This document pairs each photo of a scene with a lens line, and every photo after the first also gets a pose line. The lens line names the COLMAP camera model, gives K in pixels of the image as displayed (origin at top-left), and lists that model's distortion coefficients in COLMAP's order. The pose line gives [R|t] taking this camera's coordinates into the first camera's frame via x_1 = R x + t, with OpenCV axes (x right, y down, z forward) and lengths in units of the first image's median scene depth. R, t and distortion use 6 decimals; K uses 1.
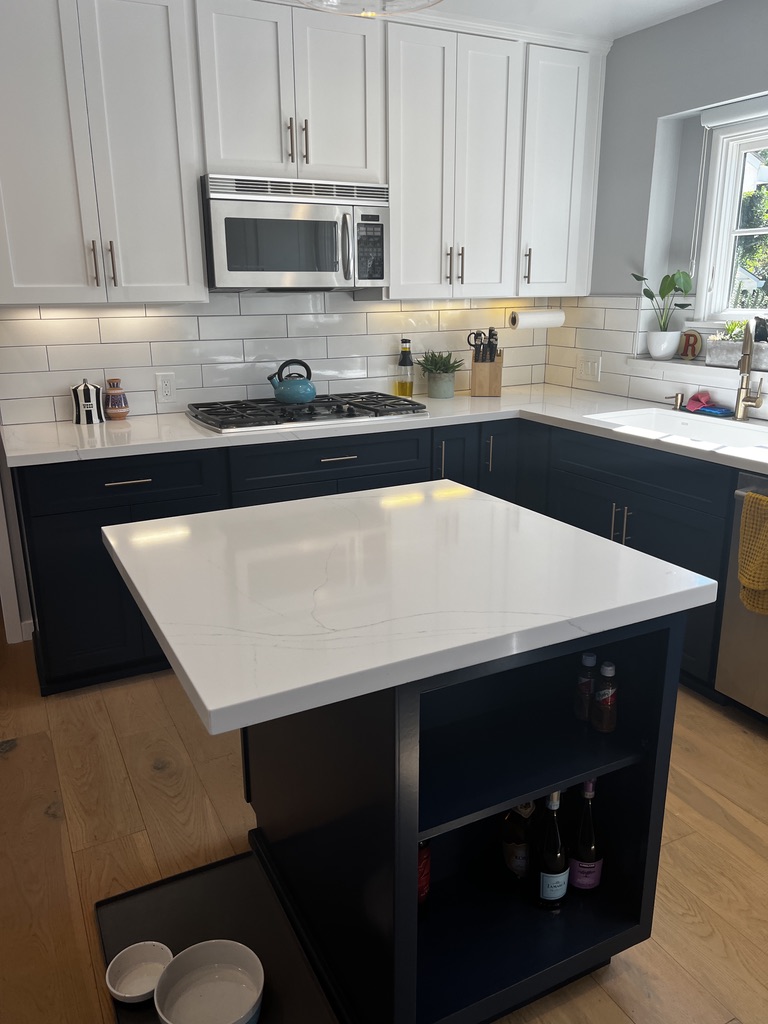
lens RADIAL K [[784.0, 0, 382.6], [0, 784.0, 518.6], [0, 0, 1]] dist [0.047774, -0.049497]
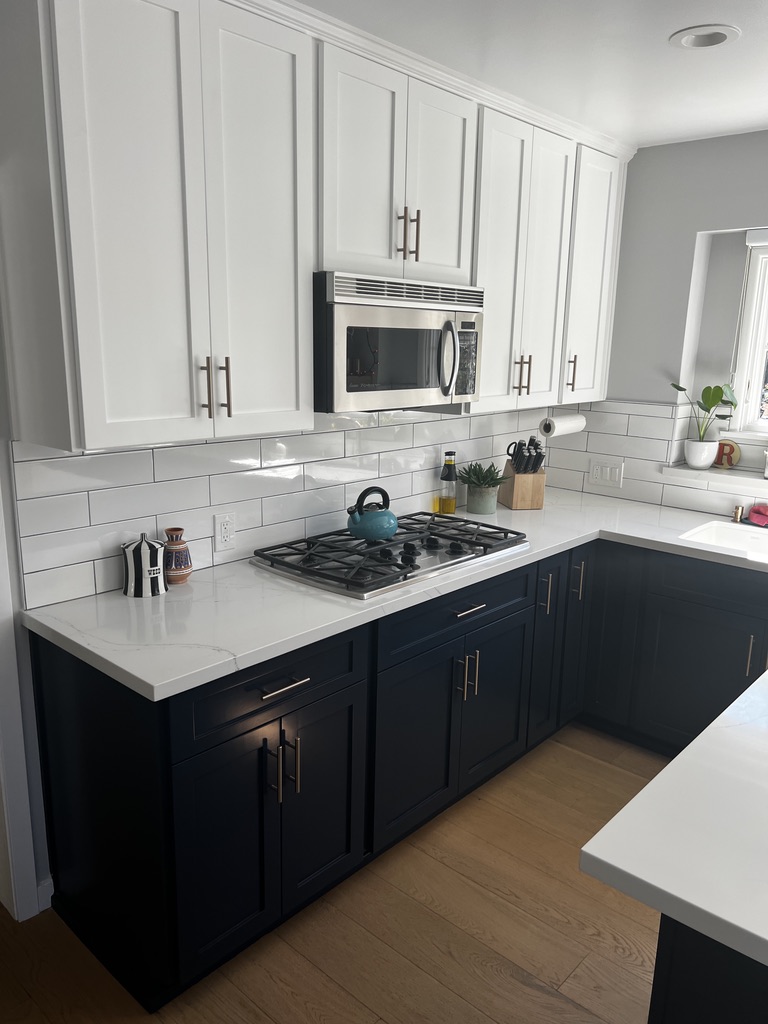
lens RADIAL K [[784.0, 0, 372.3], [0, 784.0, 525.9], [0, 0, 1]] dist [0.047774, -0.049497]
pose [[0.932804, -0.057829, 0.355714, -0.419721], [0.073910, 0.996759, -0.031774, -0.139742], [-0.352723, 0.055930, 0.934055, 0.241400]]
